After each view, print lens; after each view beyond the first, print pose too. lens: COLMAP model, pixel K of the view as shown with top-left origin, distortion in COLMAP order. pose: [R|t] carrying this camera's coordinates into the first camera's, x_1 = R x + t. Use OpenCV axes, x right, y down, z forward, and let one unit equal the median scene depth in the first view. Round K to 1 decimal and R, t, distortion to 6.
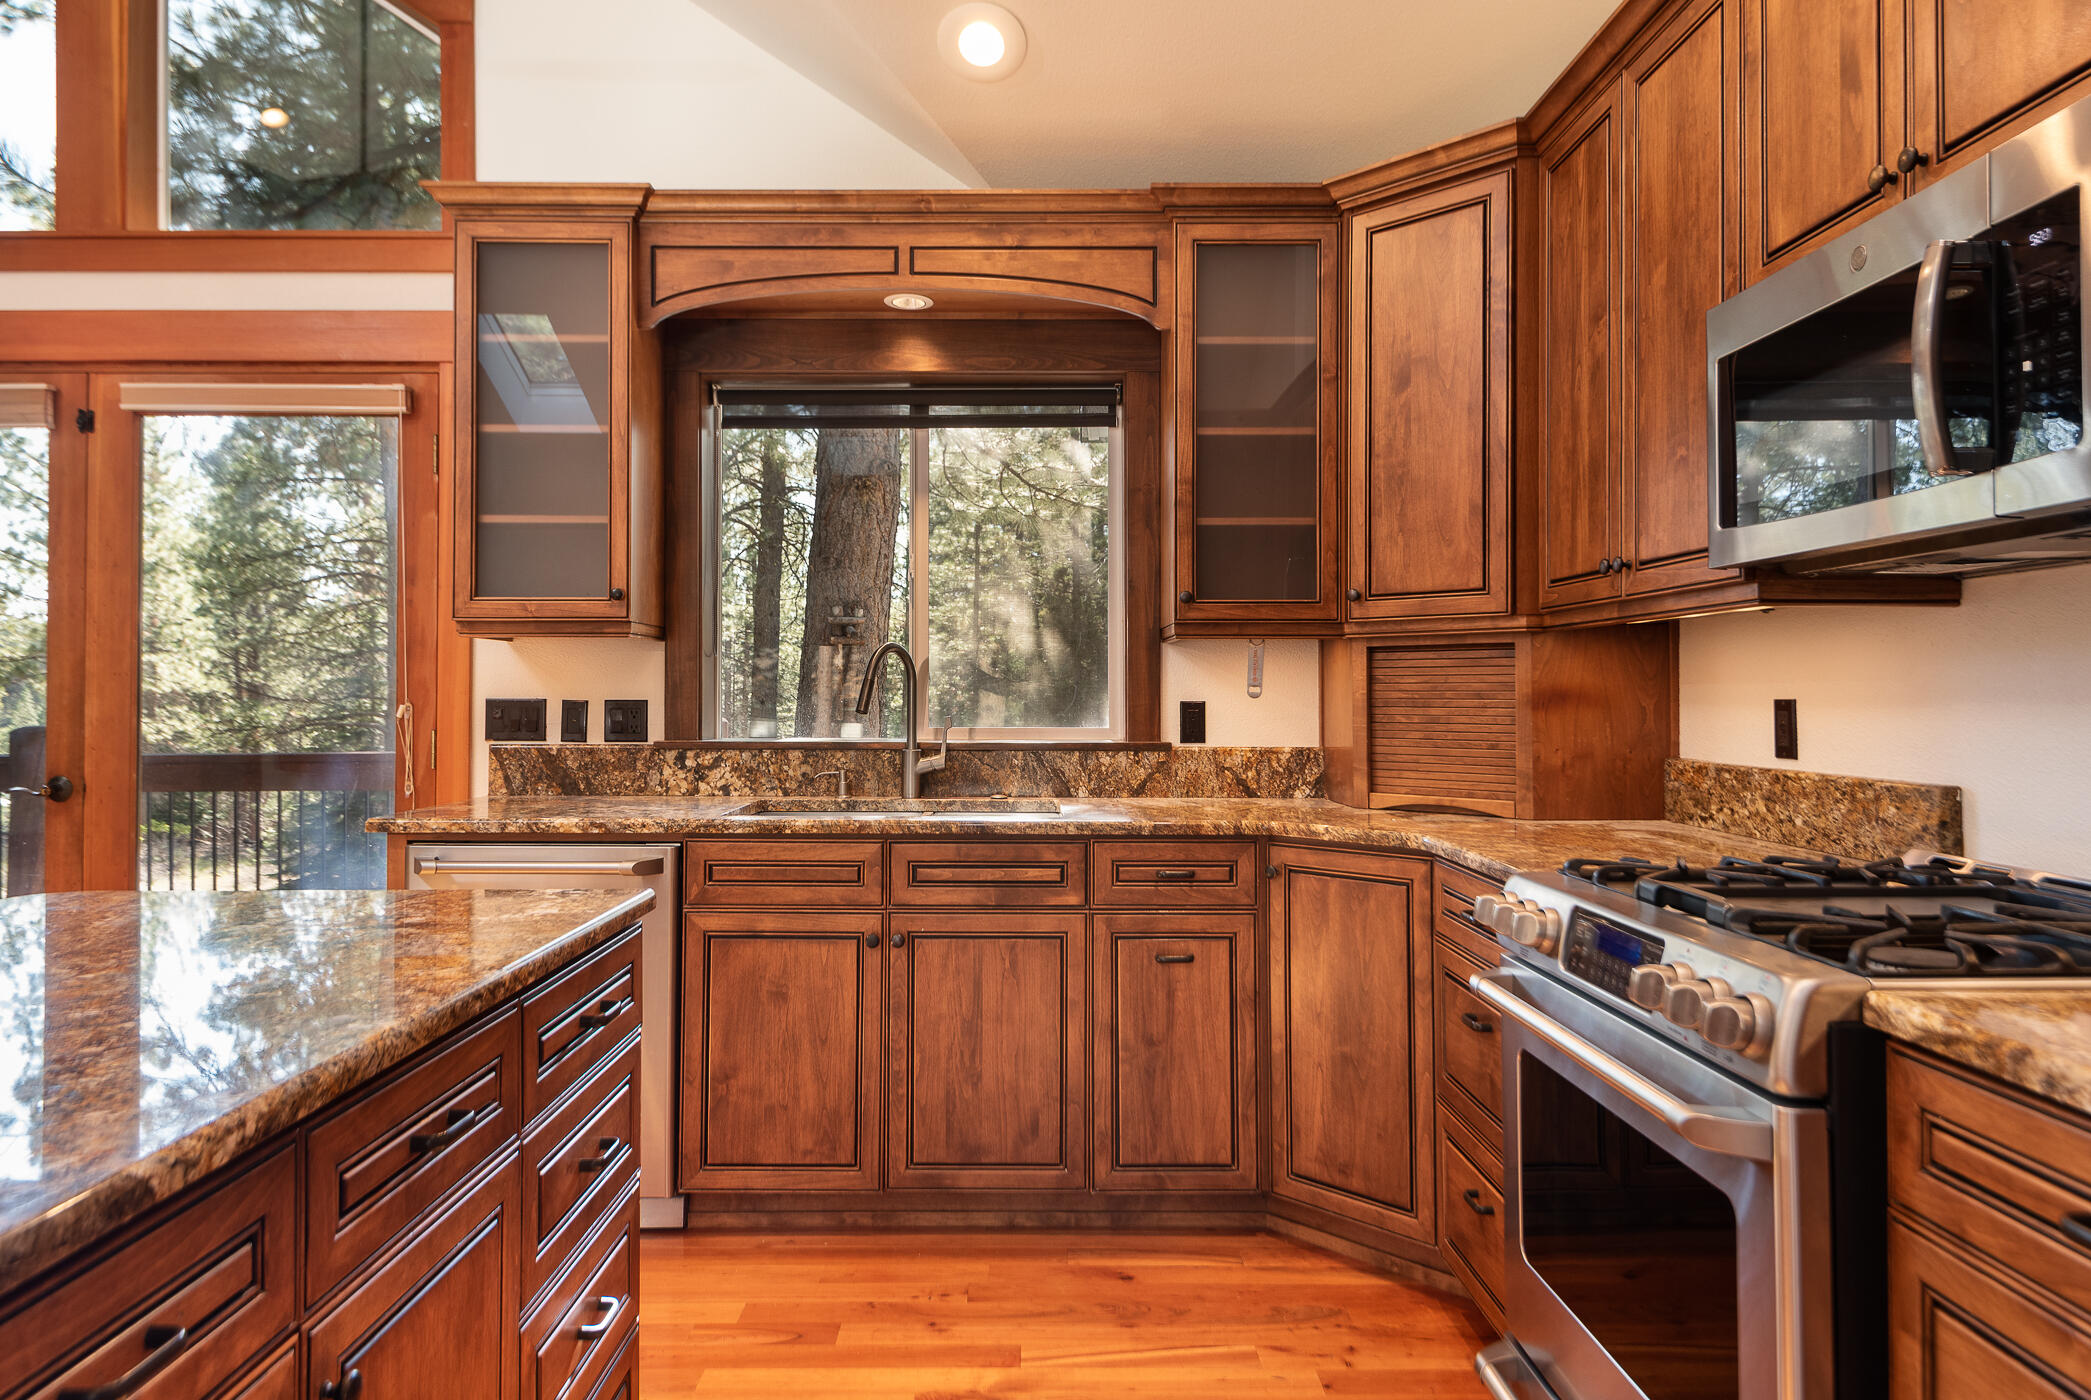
lens RADIAL K [[1328.0, 0, 1042.5], [0, 1328.0, 690.3], [0, 0, 1]] dist [0.028248, -0.000721]
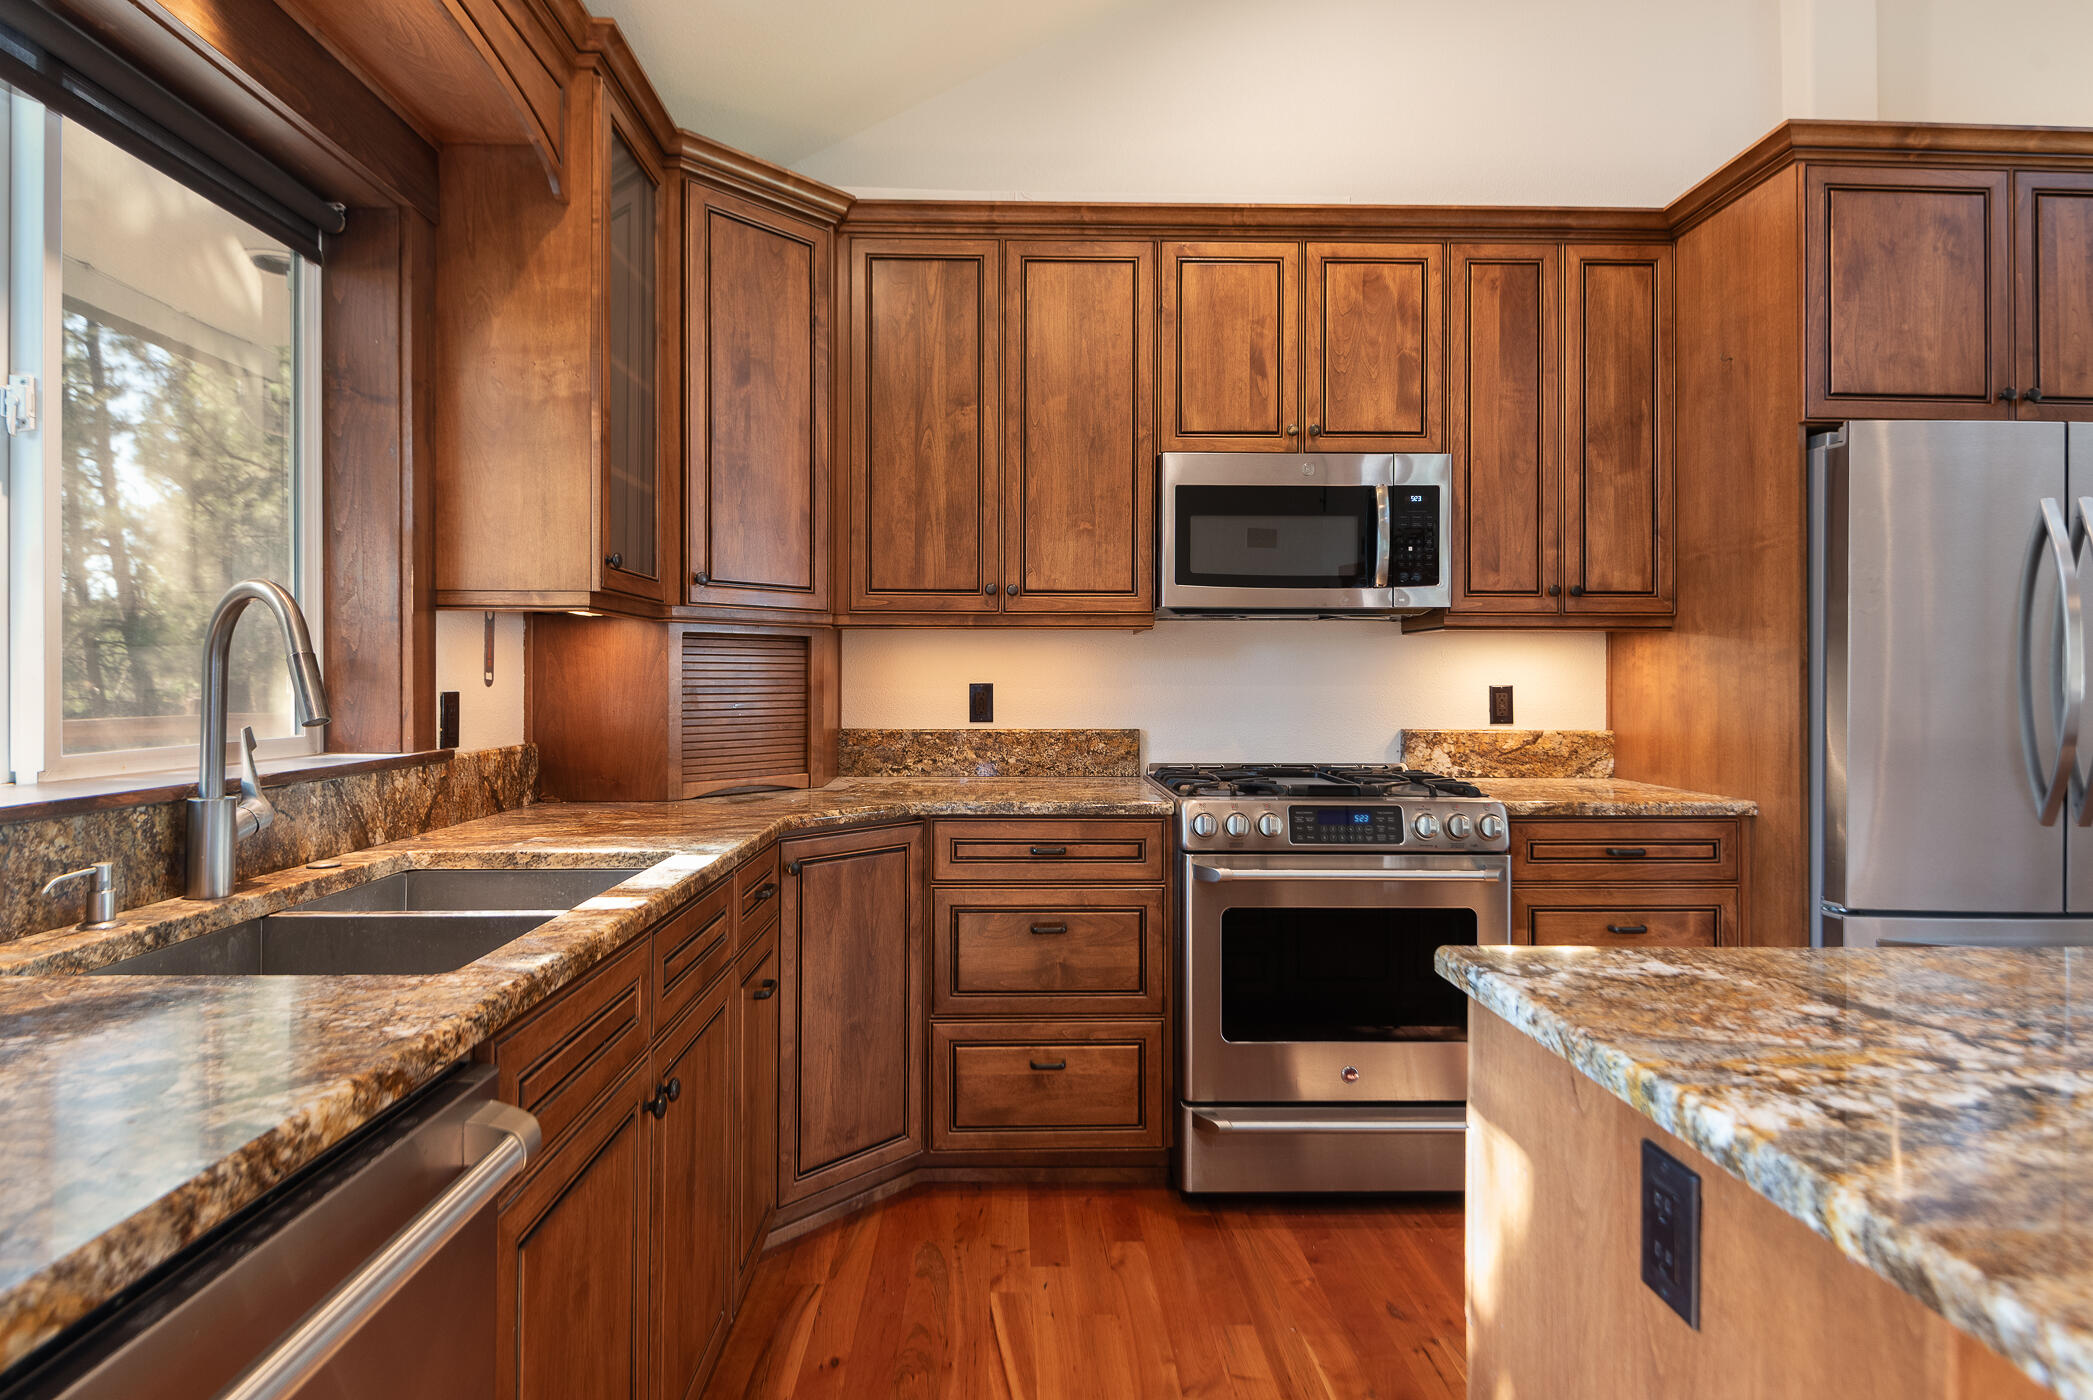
lens RADIAL K [[1115.3, 0, 1039.6], [0, 1115.3, 671.7], [0, 0, 1]] dist [0.036181, -0.000732]
pose [[-0.023811, 0.002714, 0.999713, -0.652170], [-0.004088, 0.999988, -0.002812, -0.002957], [-0.999708, -0.004154, -0.023800, 0.863967]]
